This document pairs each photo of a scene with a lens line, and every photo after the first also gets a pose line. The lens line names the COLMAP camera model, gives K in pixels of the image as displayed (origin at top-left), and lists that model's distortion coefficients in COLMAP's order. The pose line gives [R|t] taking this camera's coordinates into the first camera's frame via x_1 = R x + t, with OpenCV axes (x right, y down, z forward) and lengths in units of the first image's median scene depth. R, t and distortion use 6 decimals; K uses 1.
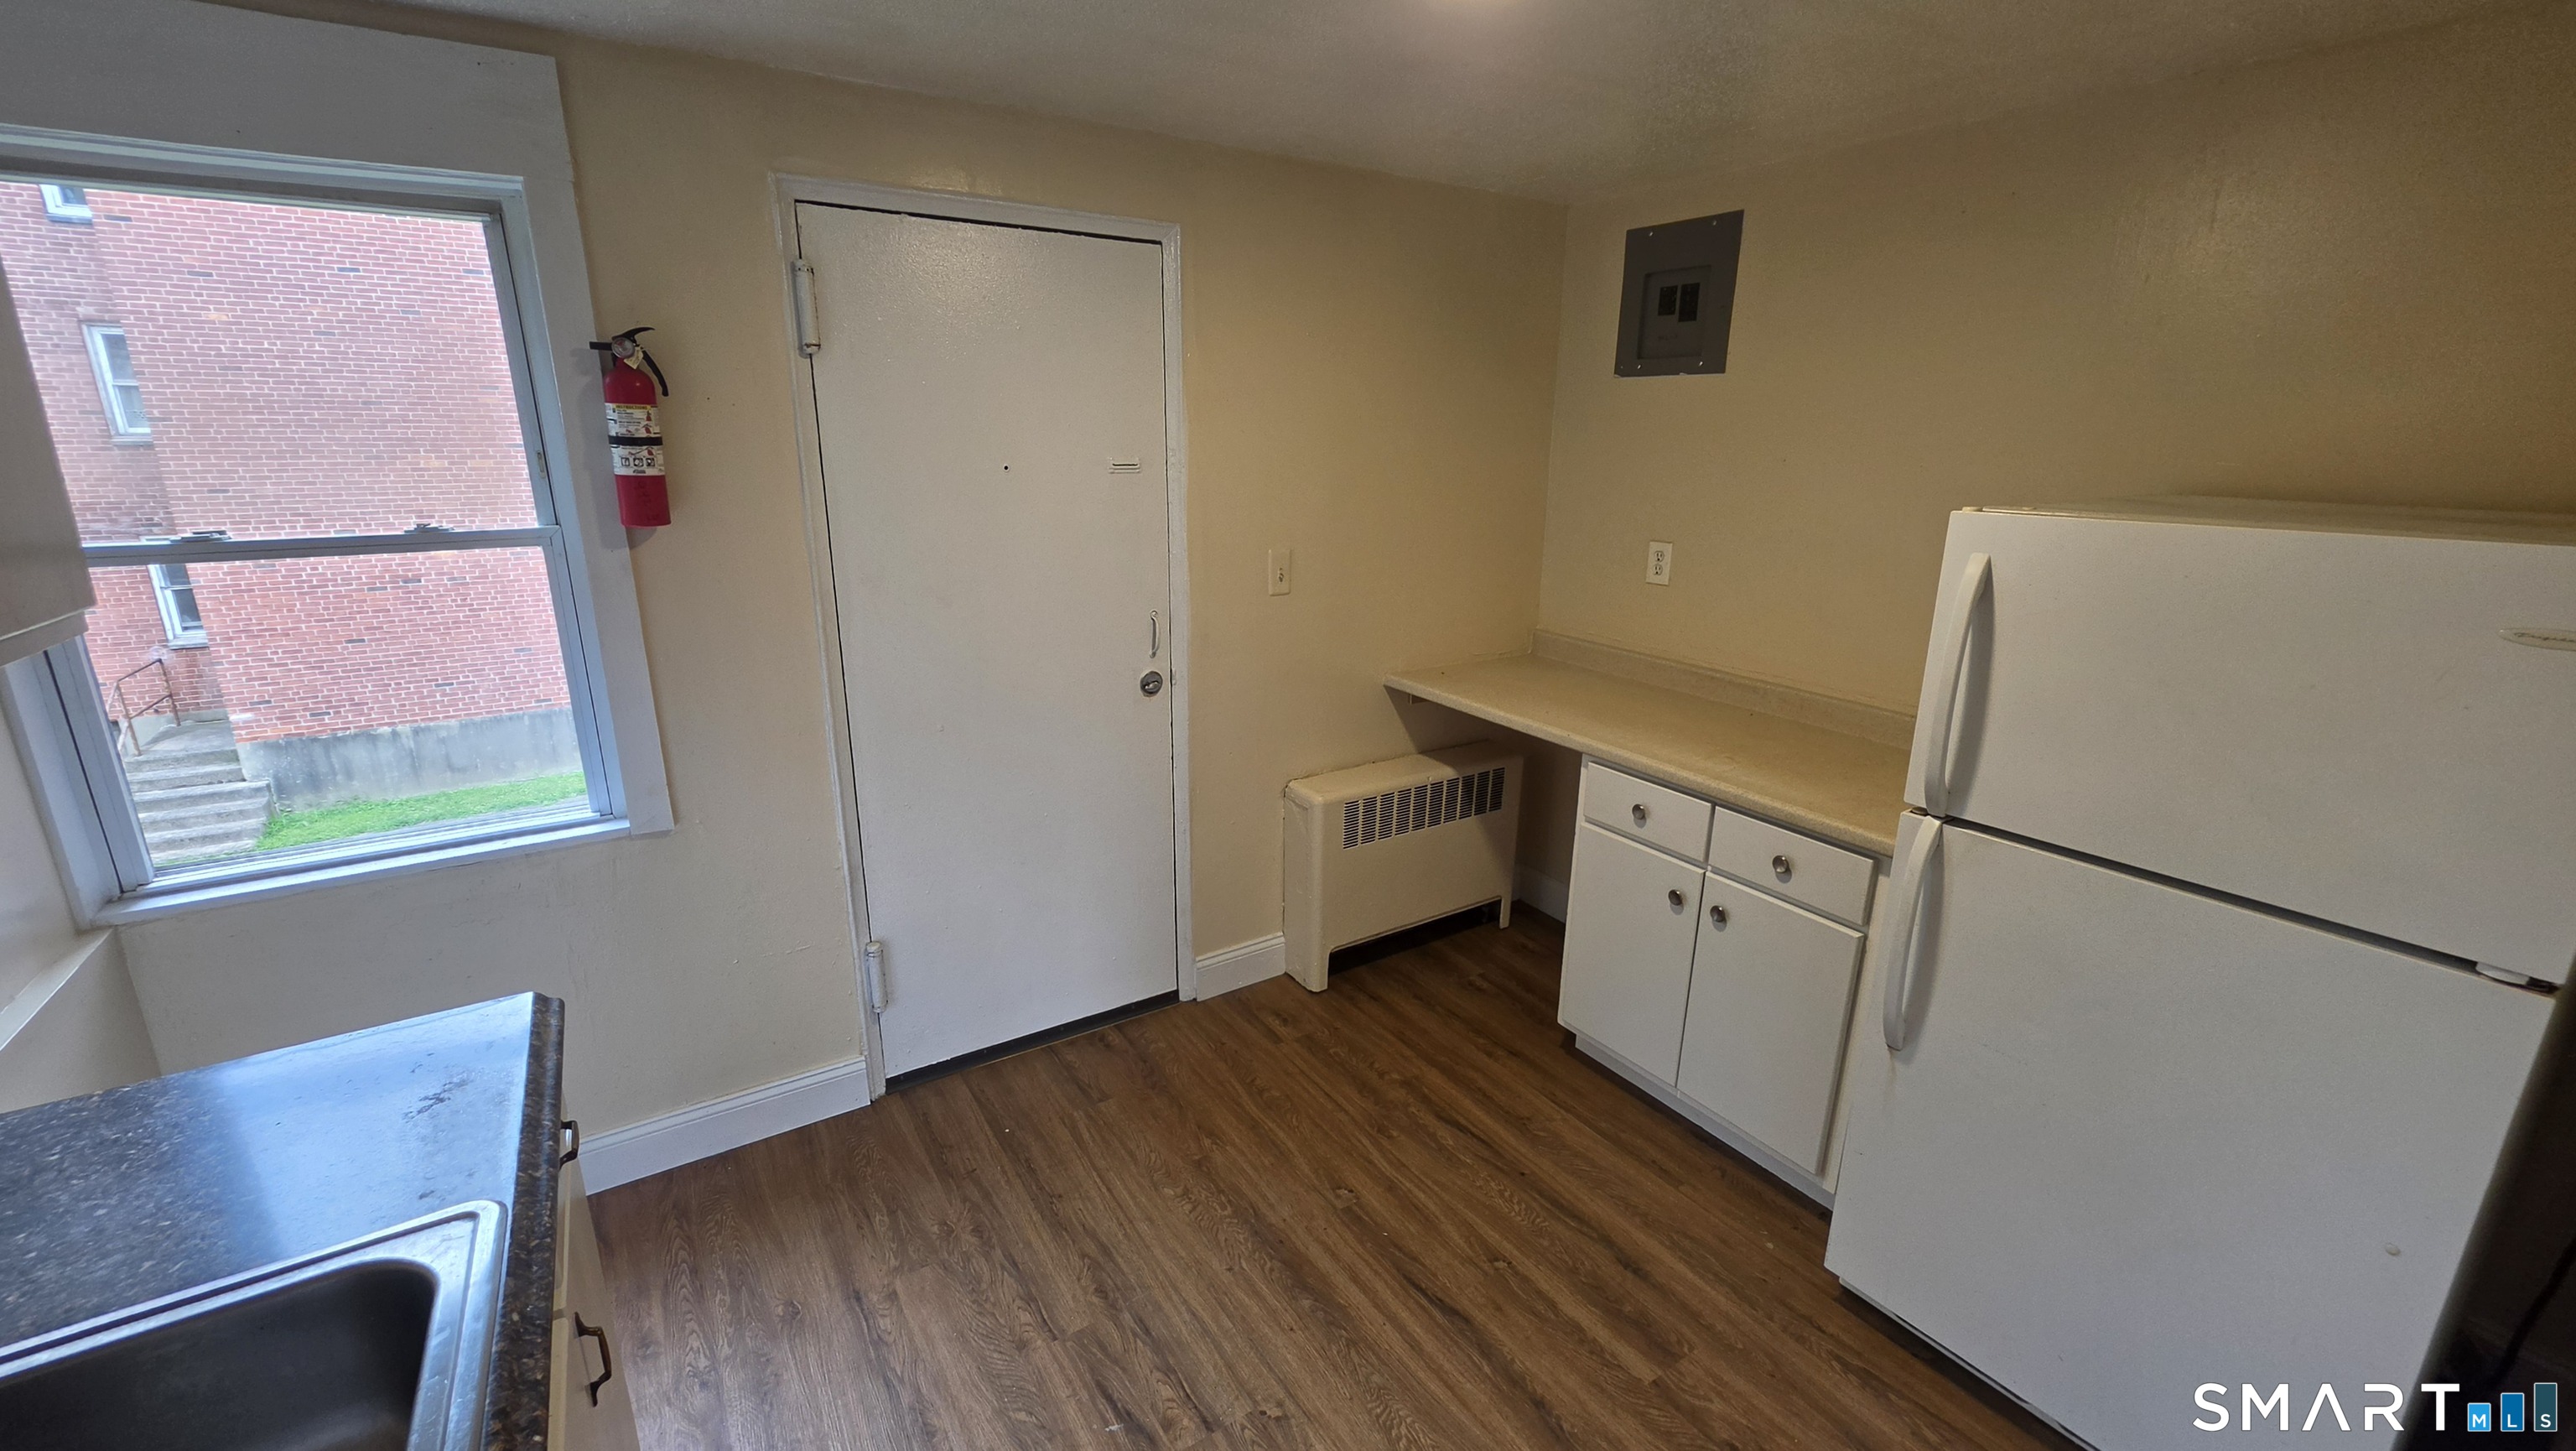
lens RADIAL K [[1024.2, 0, 1266.0], [0, 1024.2, 713.0], [0, 0, 1]] dist [-0.001528, -0.000128]
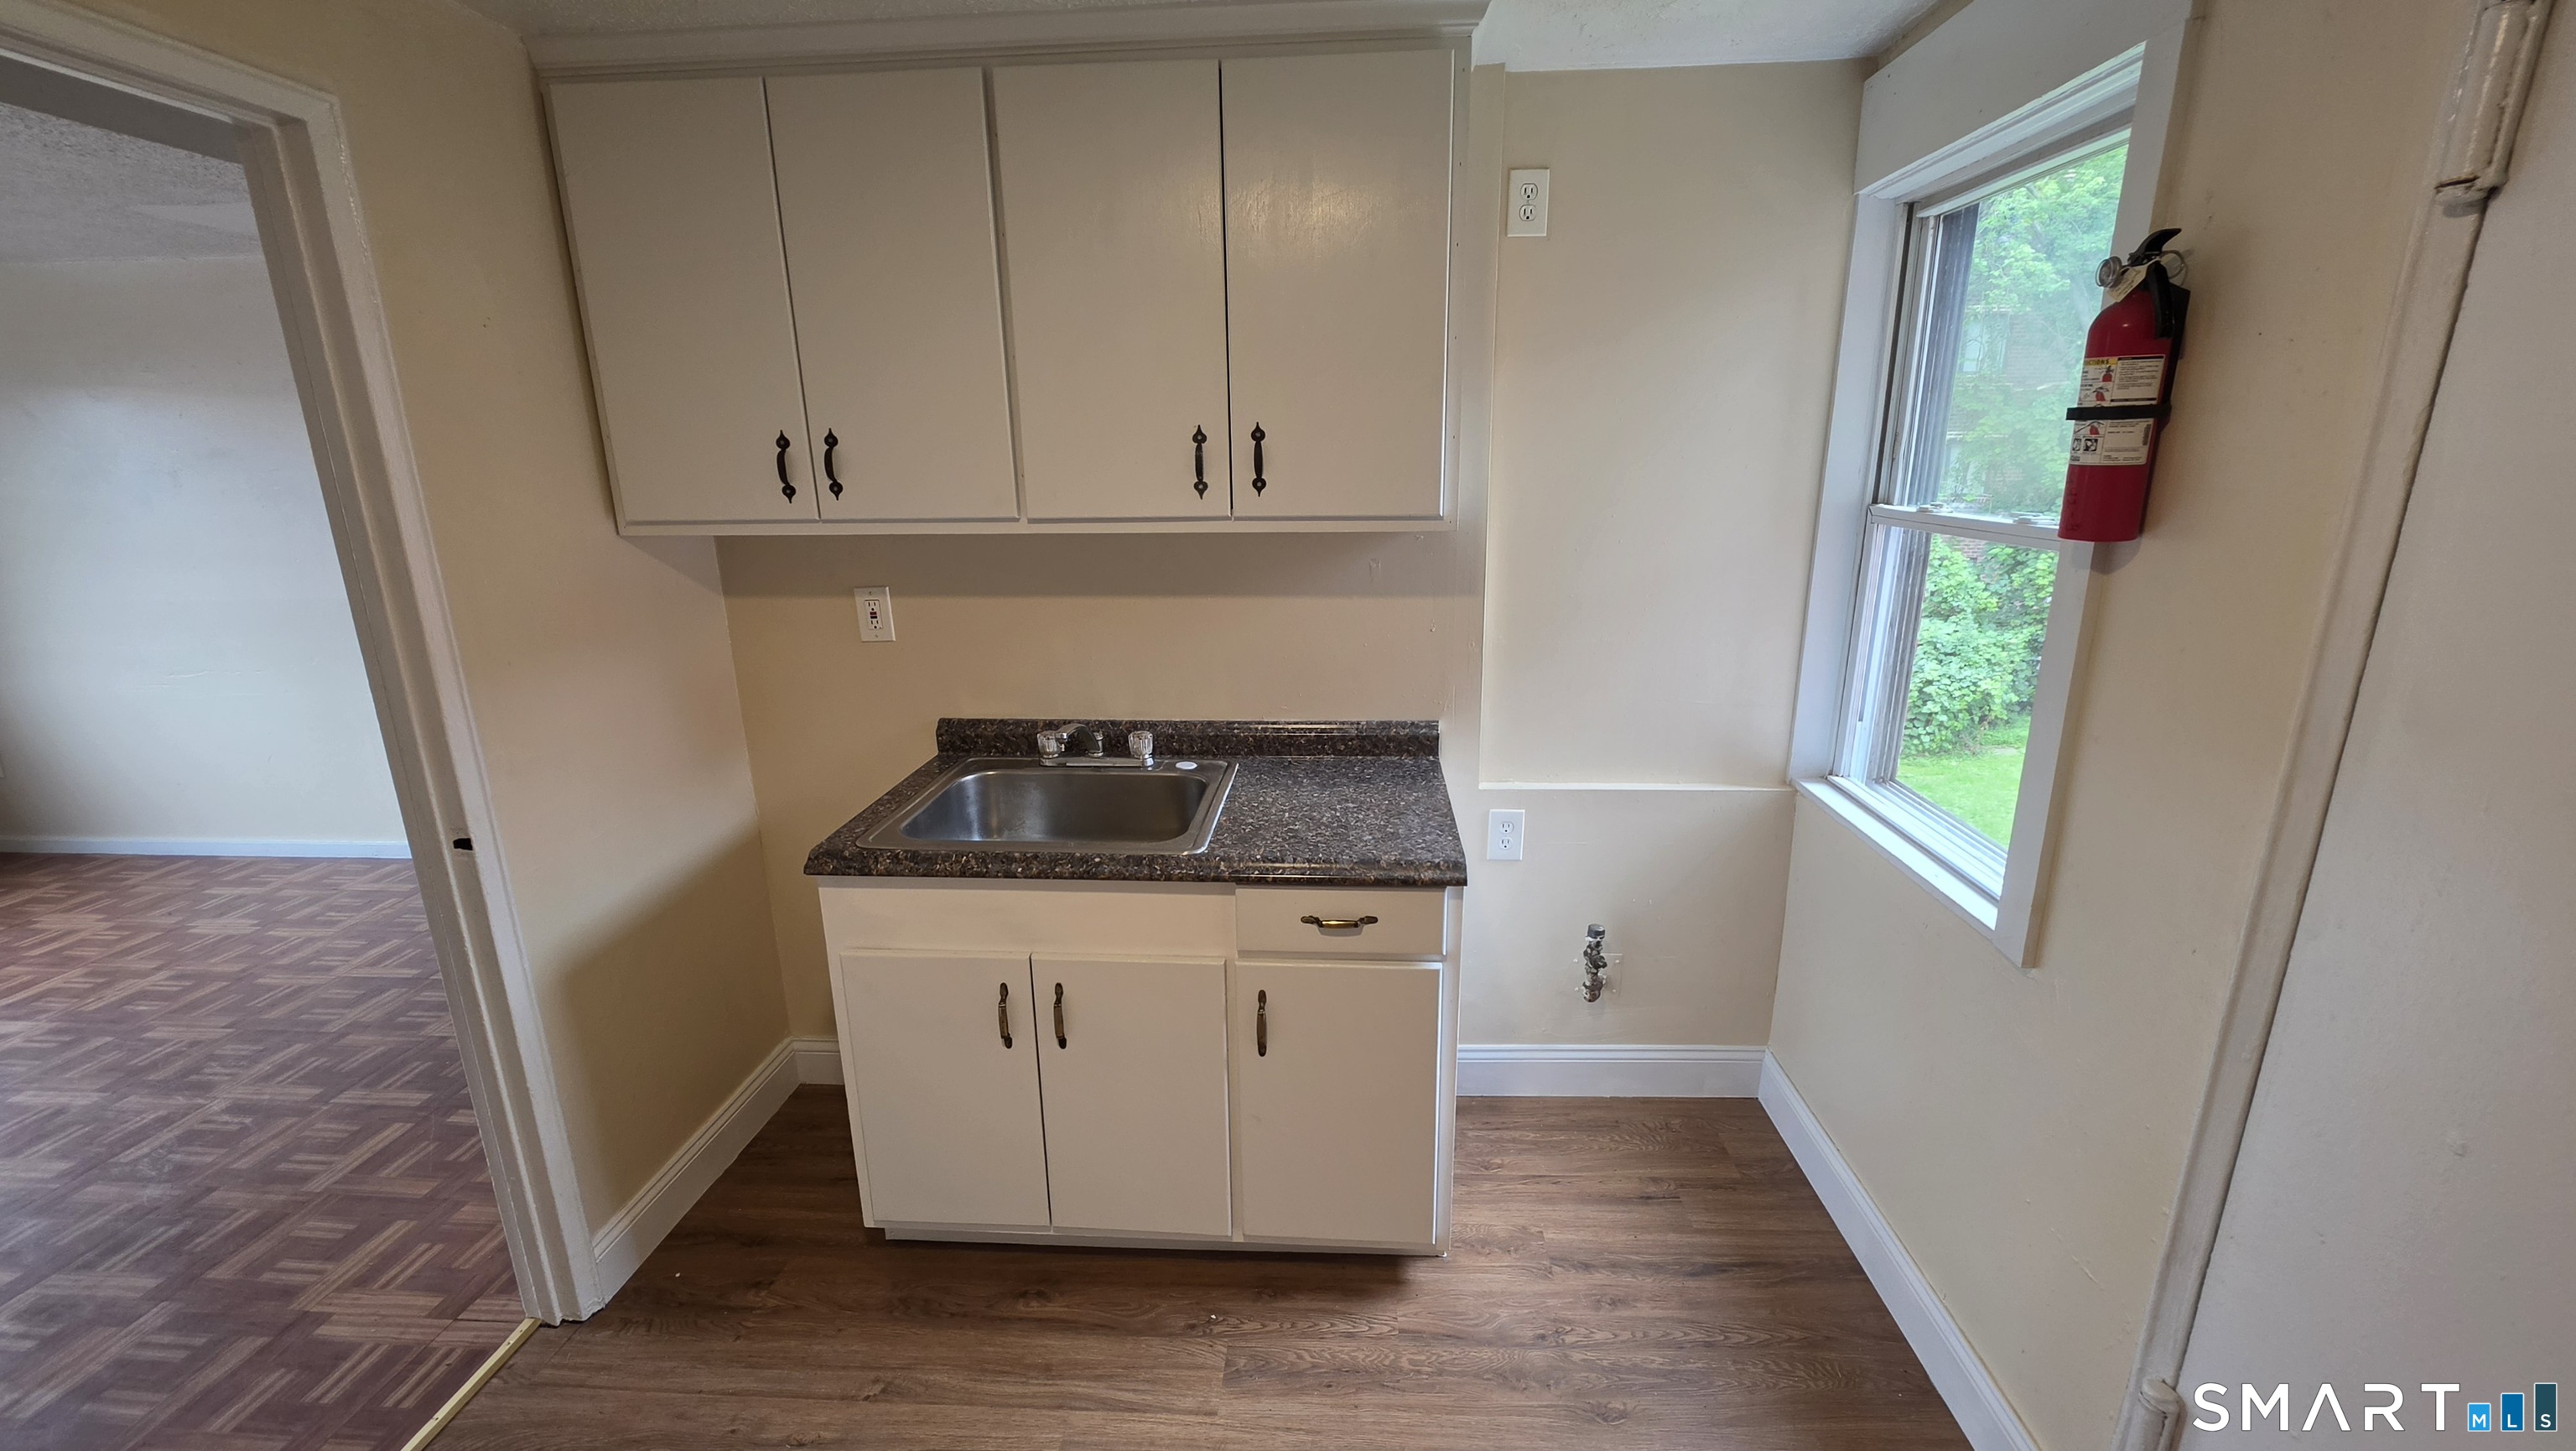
lens RADIAL K [[1027.6, 0, 1287.8], [0, 1027.6, 712.4], [0, 0, 1]] dist [-0.000204, 0.000223]
pose [[-0.587822, 0.206456, -0.782203, 0.262515], [-0.207260, 0.896185, 0.392296, -0.242262], [0.781990, 0.392720, -0.484007, 0.981469]]
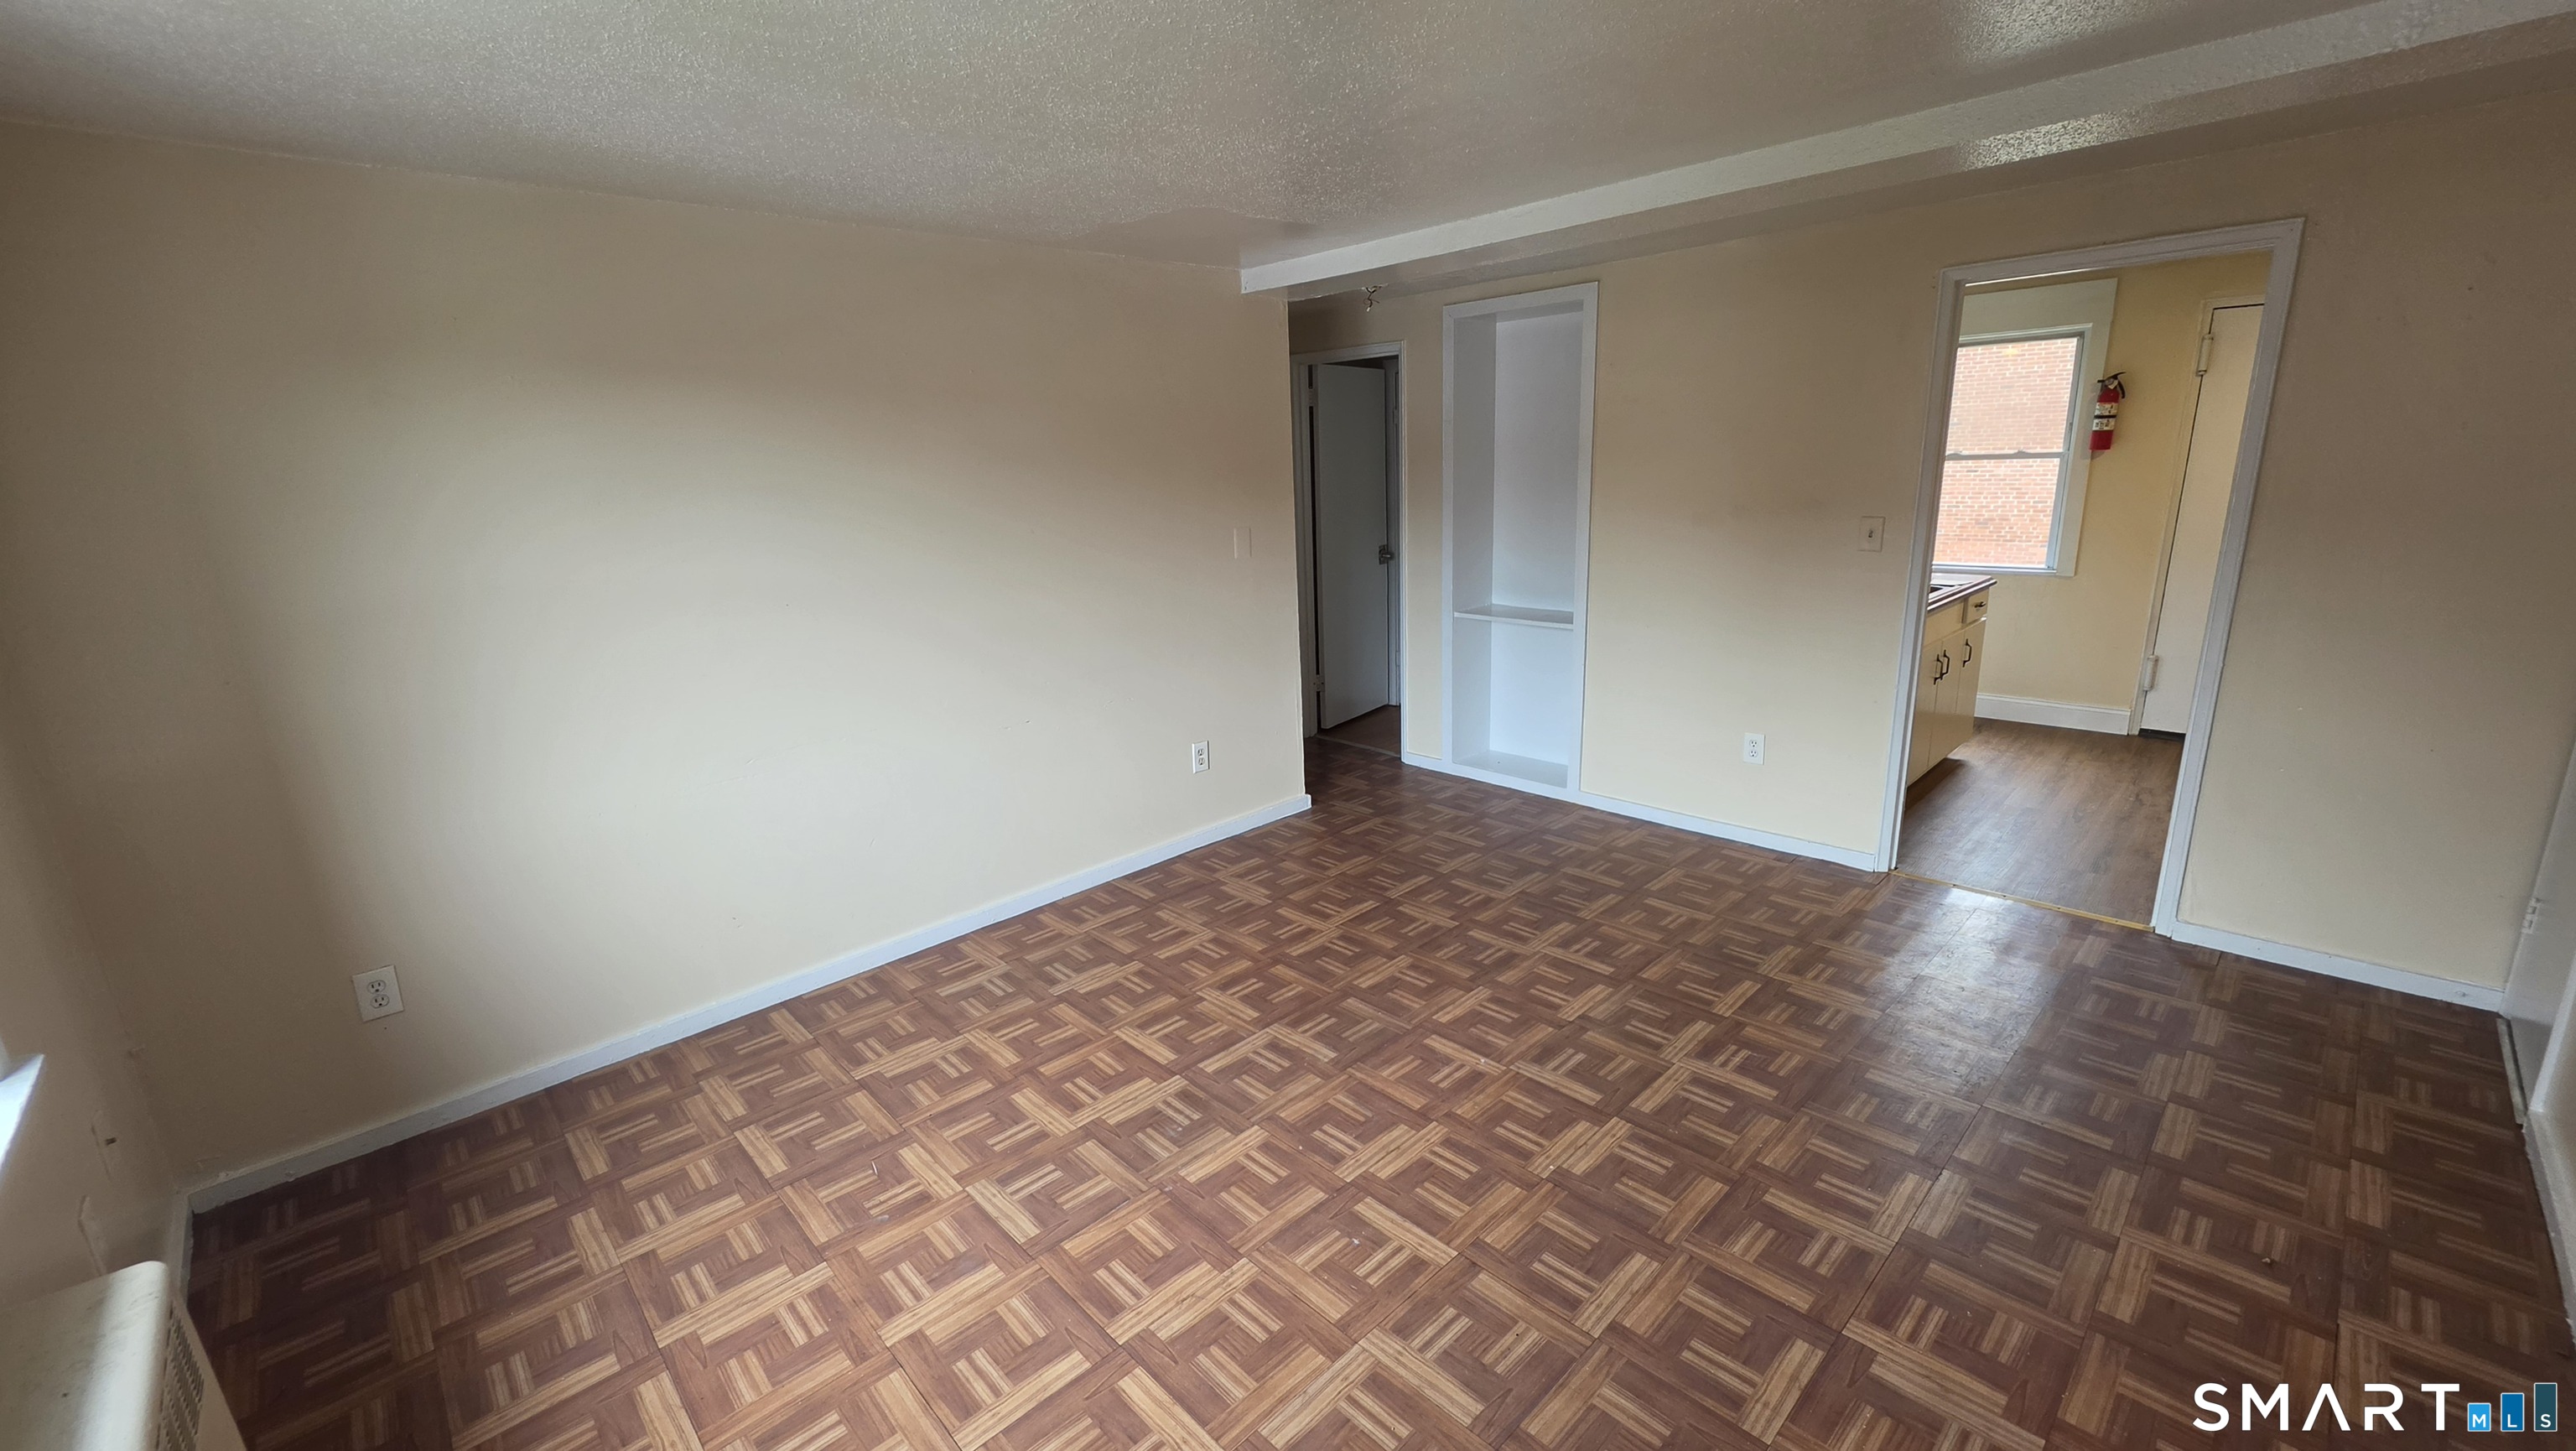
lens RADIAL K [[1036.8, 0, 1291.4], [0, 1036.8, 708.6], [0, 0, 1]] dist [-0.003724, -0.000195]
pose [[0.214270, 0.223158, -0.950941, 1.603099], [-0.226170, 0.958430, 0.173954, 0.454980], [0.950229, 0.177801, 0.255835, -1.502080]]
